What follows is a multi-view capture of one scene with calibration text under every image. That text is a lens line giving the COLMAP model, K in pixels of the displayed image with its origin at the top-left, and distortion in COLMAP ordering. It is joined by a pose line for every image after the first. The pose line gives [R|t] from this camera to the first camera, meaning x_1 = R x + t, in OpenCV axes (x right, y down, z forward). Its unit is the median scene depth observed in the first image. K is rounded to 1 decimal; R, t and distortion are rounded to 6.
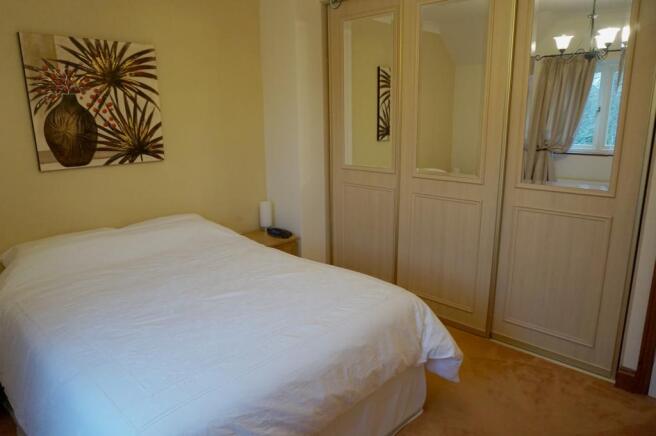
lens RADIAL K [[442.5, 0, 320.7], [0, 442.5, 217.0], [0, 0, 1]] dist [-0.046380, 0.043795]
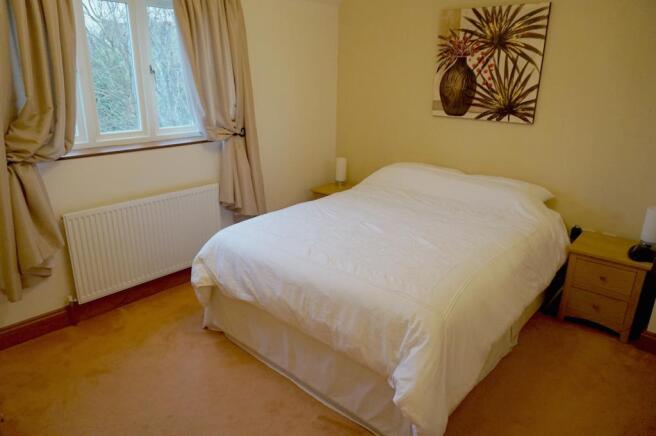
lens RADIAL K [[442.5, 0, 320.7], [0, 442.5, 217.0], [0, 0, 1]] dist [-0.046380, 0.043795]
pose [[0.045150, 0.326987, -0.943950, 0.686606], [-0.243326, 0.920054, 0.307071, -0.139601], [0.968893, 0.215823, 0.121105, 0.529616]]
